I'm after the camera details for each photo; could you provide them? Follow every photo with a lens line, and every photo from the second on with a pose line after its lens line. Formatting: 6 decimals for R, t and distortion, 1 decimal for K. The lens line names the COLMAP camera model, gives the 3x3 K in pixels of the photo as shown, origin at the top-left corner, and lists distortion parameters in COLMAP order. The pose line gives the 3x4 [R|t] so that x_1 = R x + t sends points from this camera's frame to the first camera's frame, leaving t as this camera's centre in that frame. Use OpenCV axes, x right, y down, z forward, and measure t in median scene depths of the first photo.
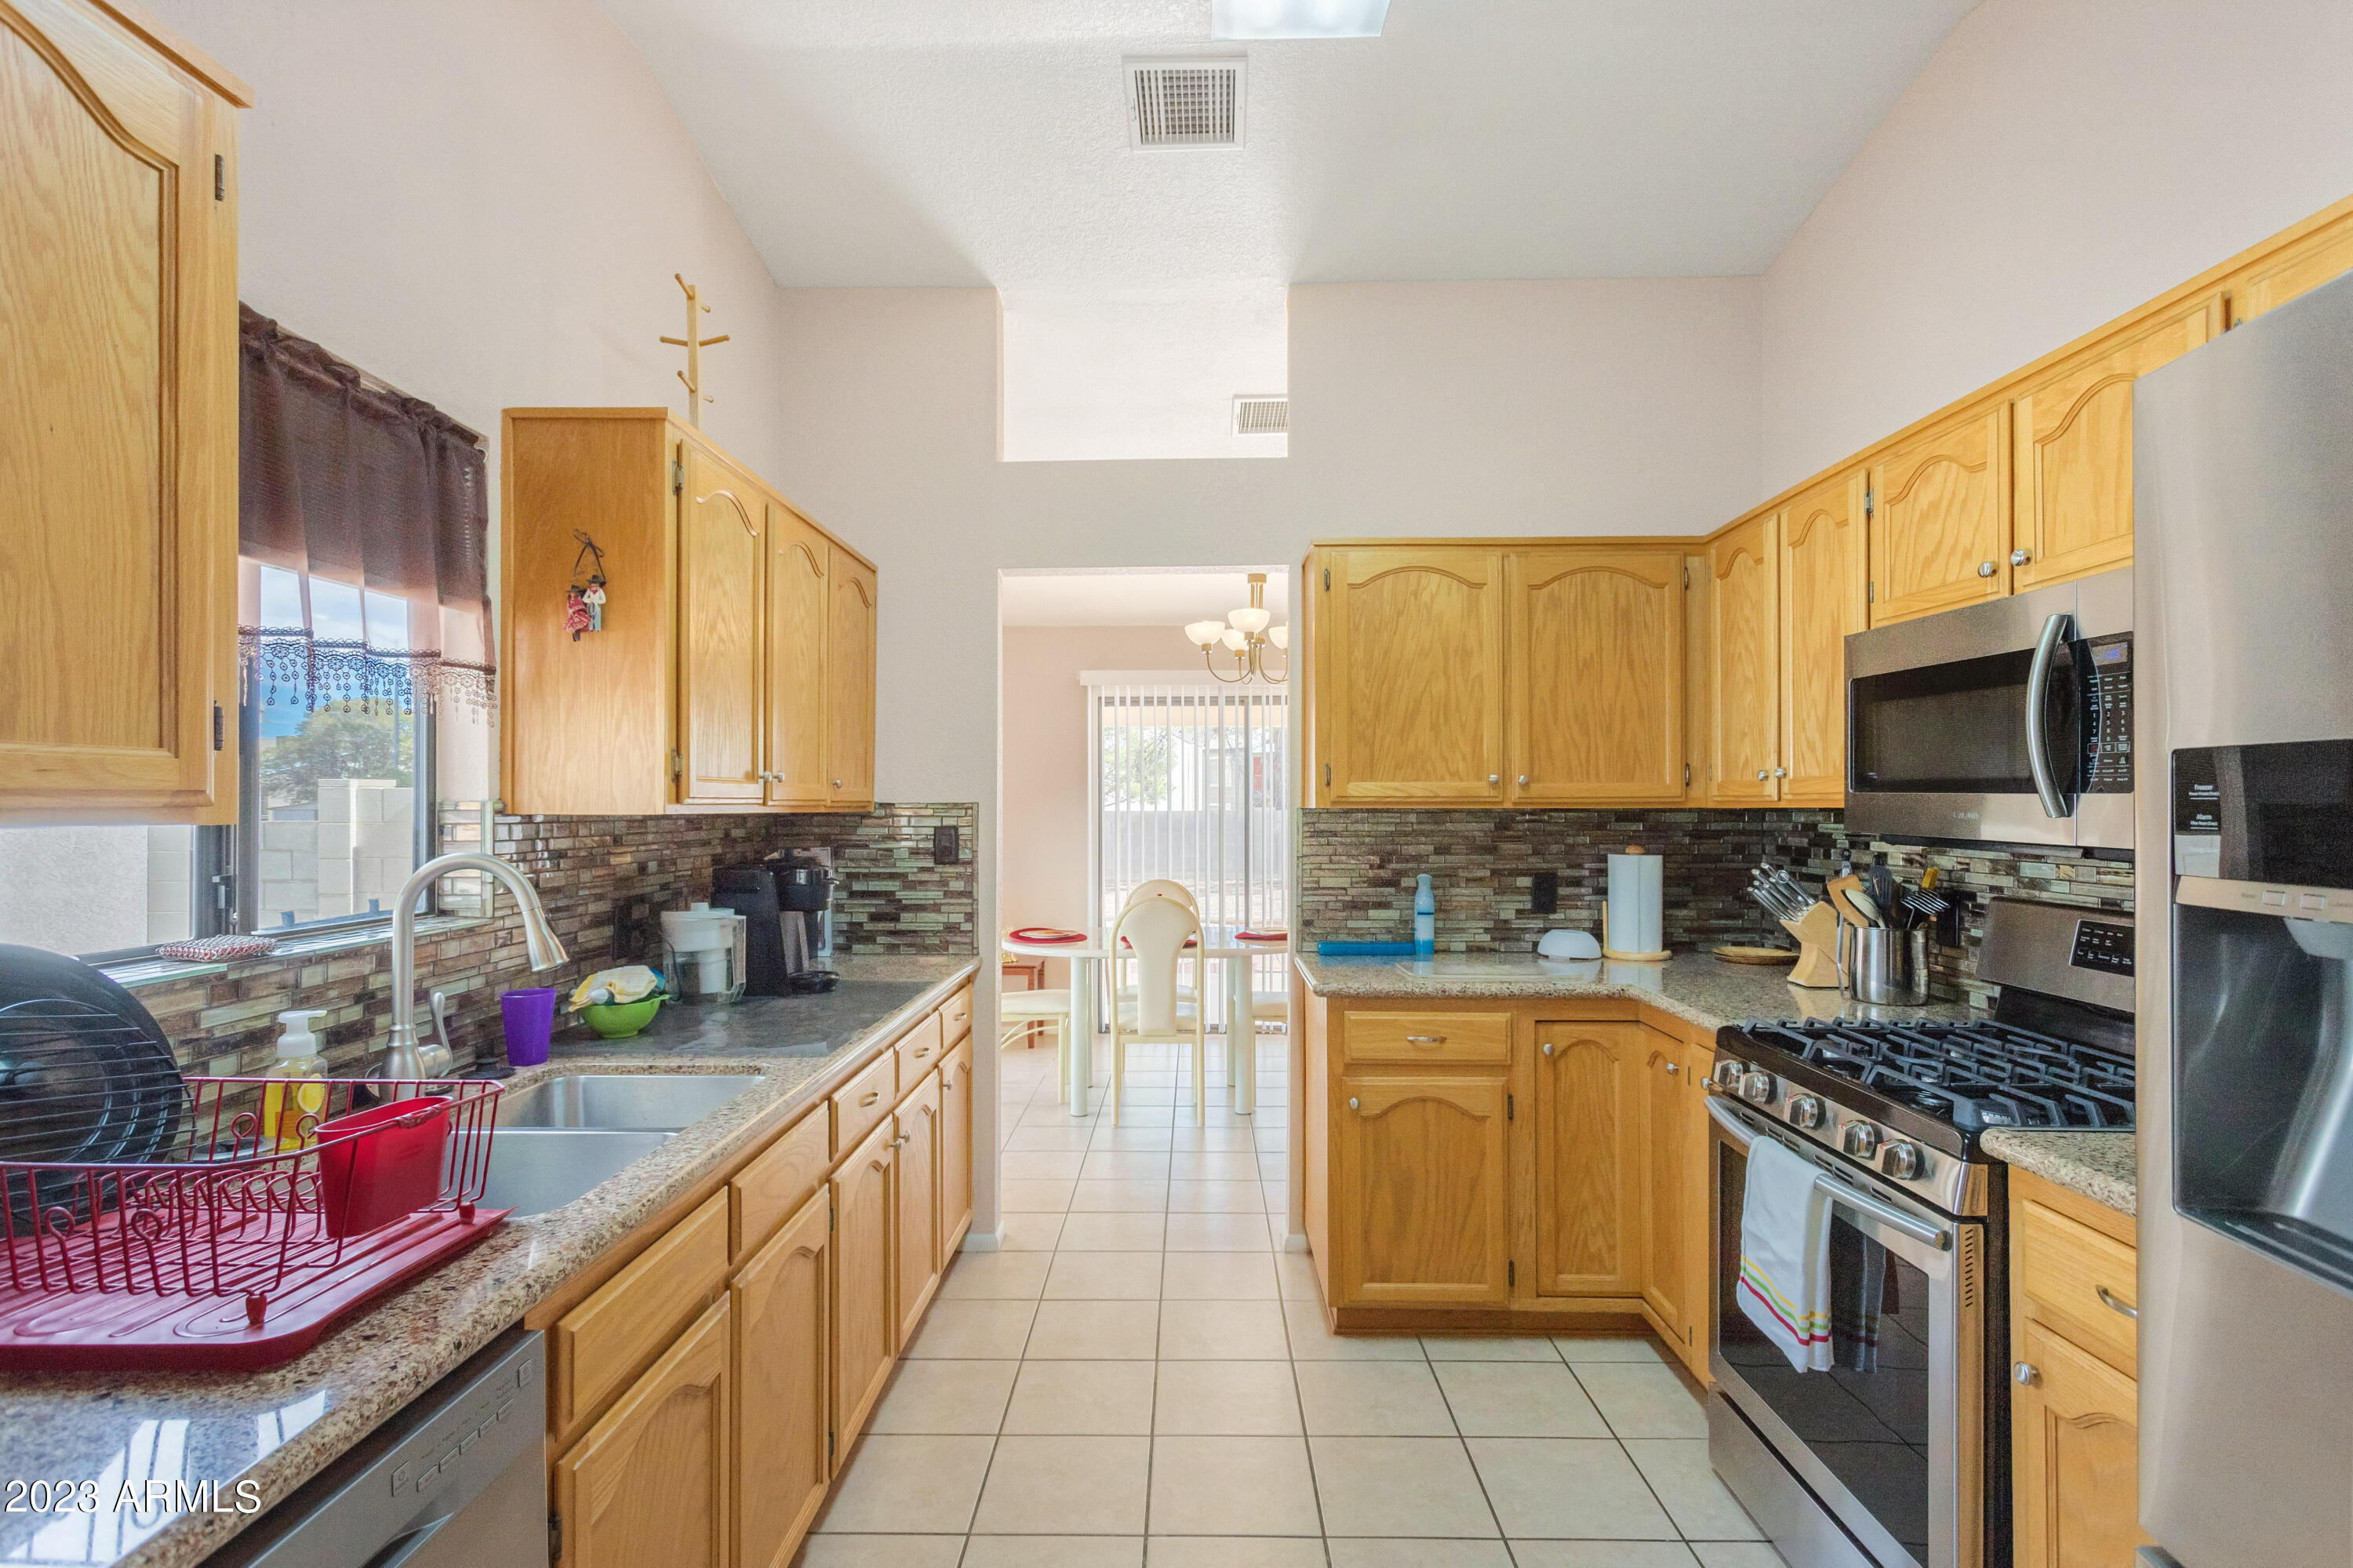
lens RADIAL K [[1141.6, 0, 1177.4], [0, 1141.6, 794.5], [0, 0, 1]] dist [-0.002536, 0.000951]
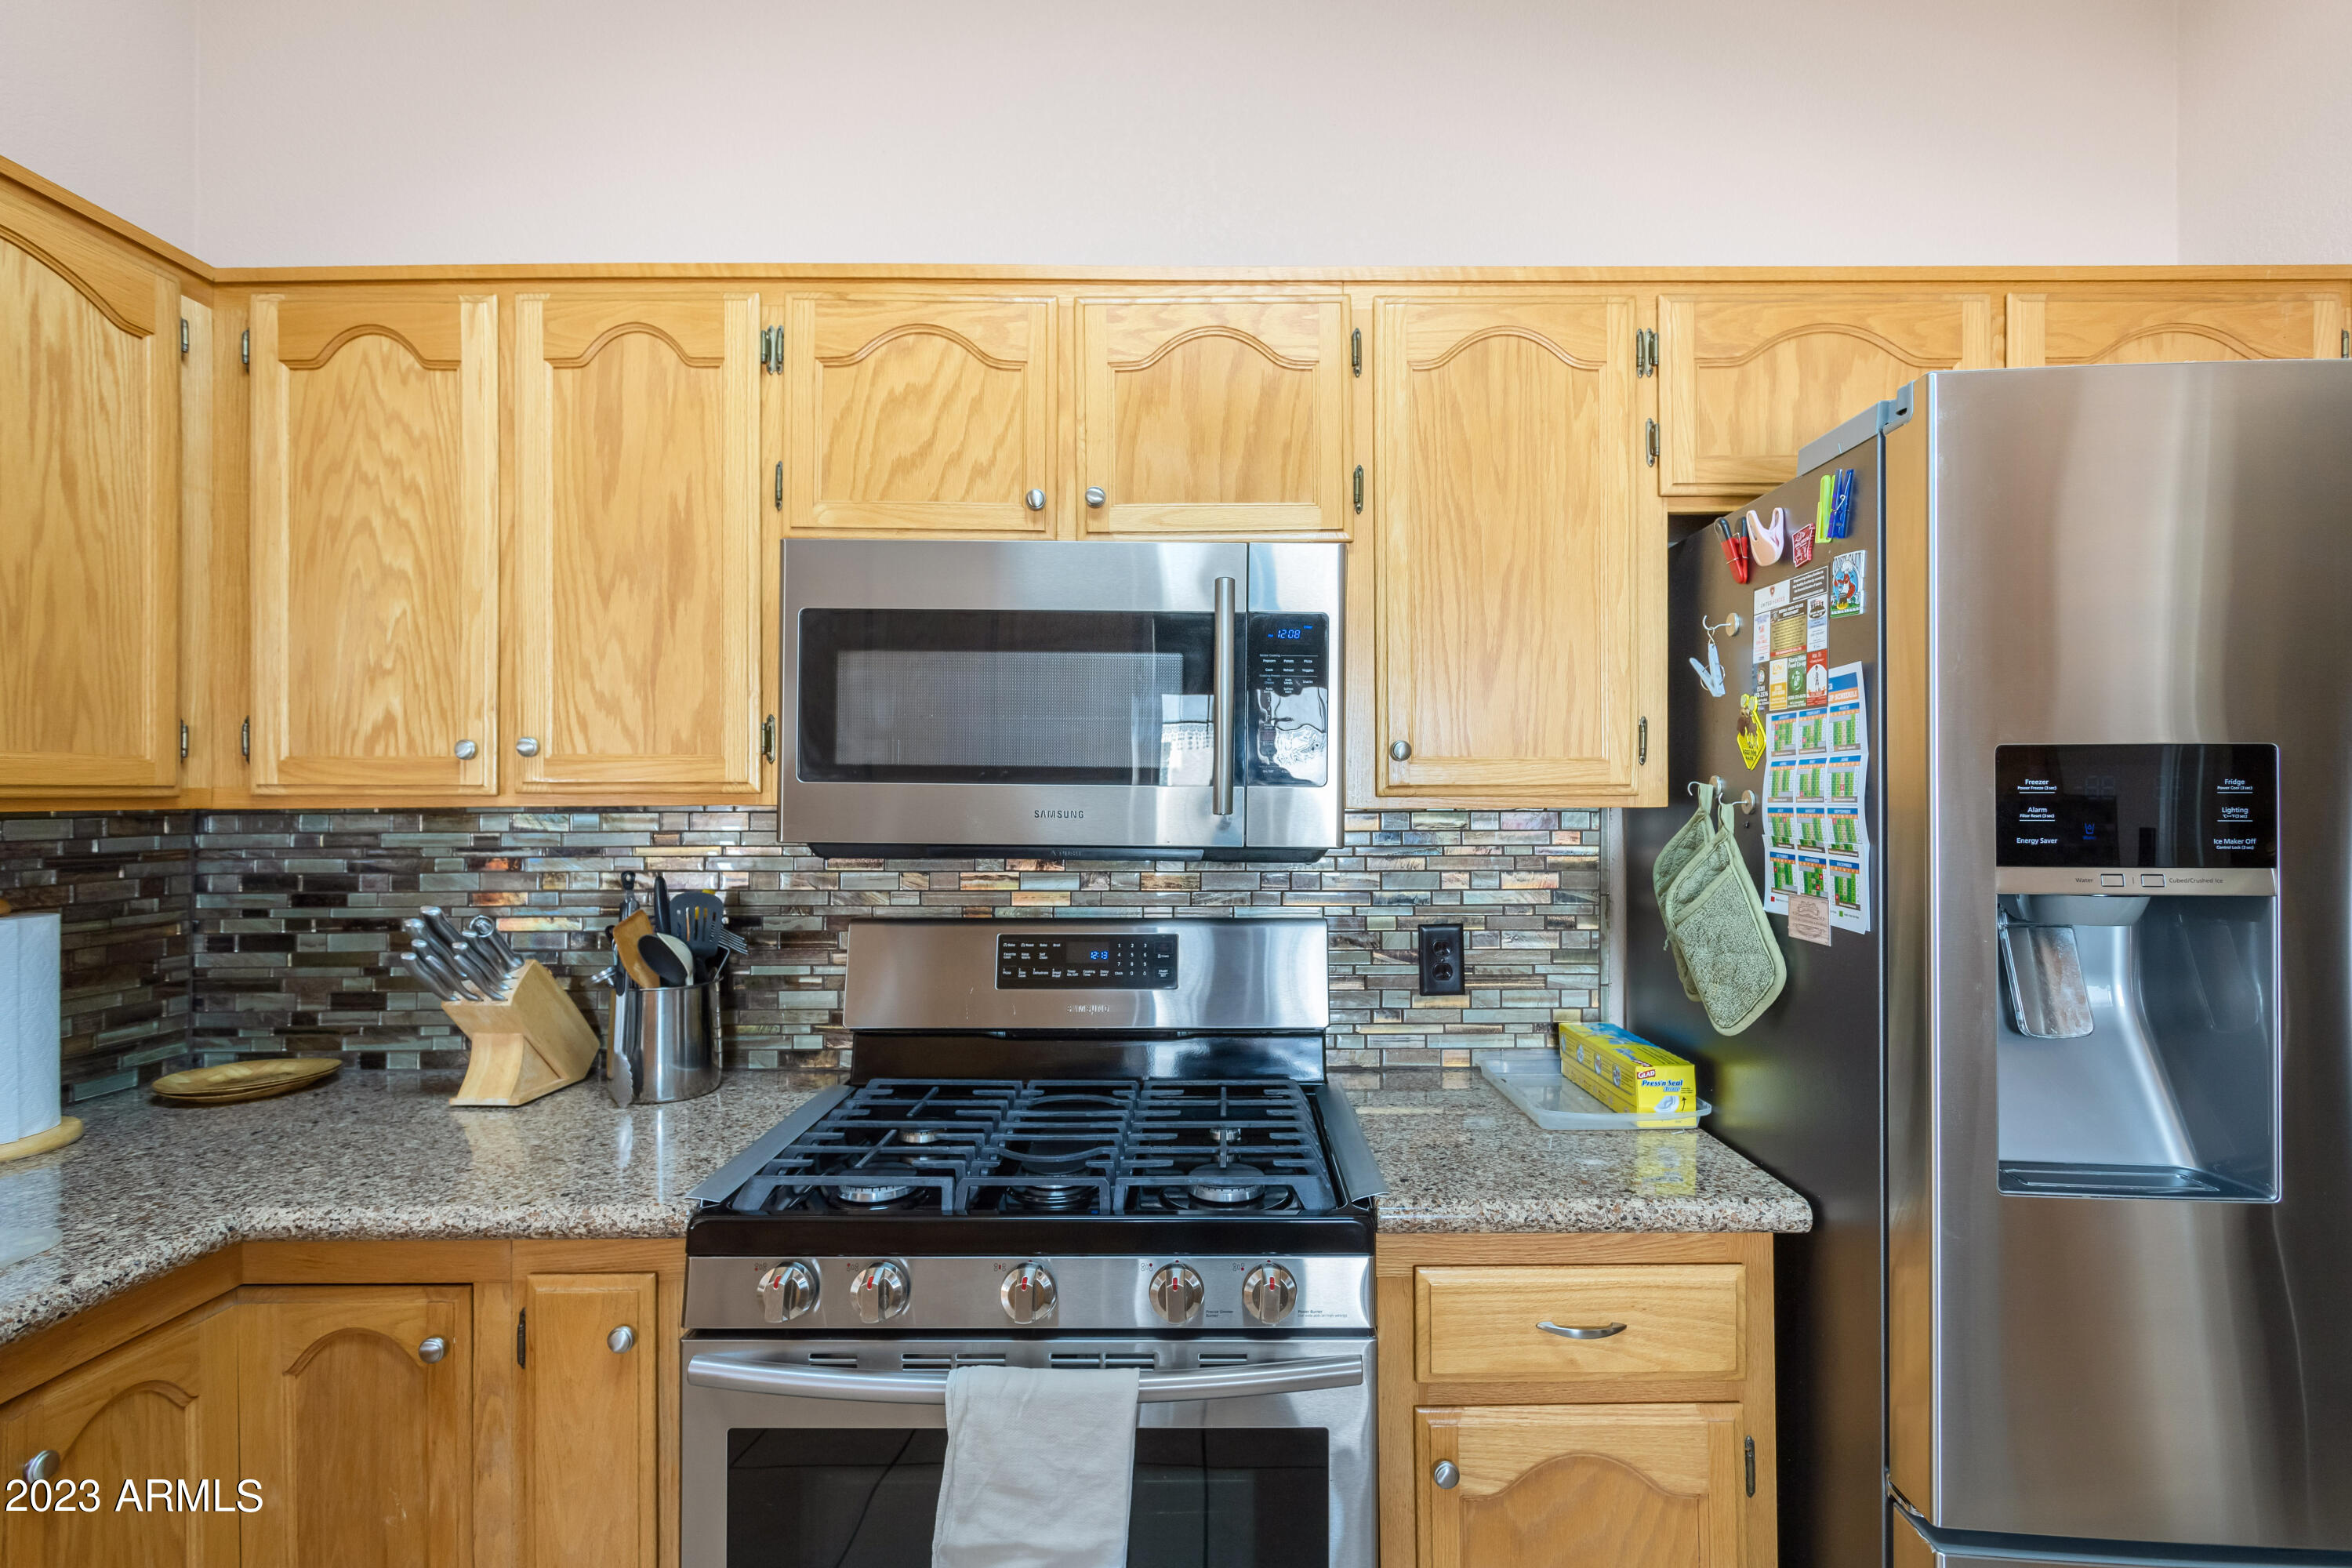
lens RADIAL K [[1141.0, 0, 1179.0], [0, 1141.0, 787.5], [0, 0, 1]] dist [-0.002536, 0.000951]
pose [[-0.022943, 0.007581, 0.999708, -0.066819], [-0.005822, 0.999953, -0.007716, 0.004796], [-0.999720, -0.005997, -0.022897, 0.824424]]
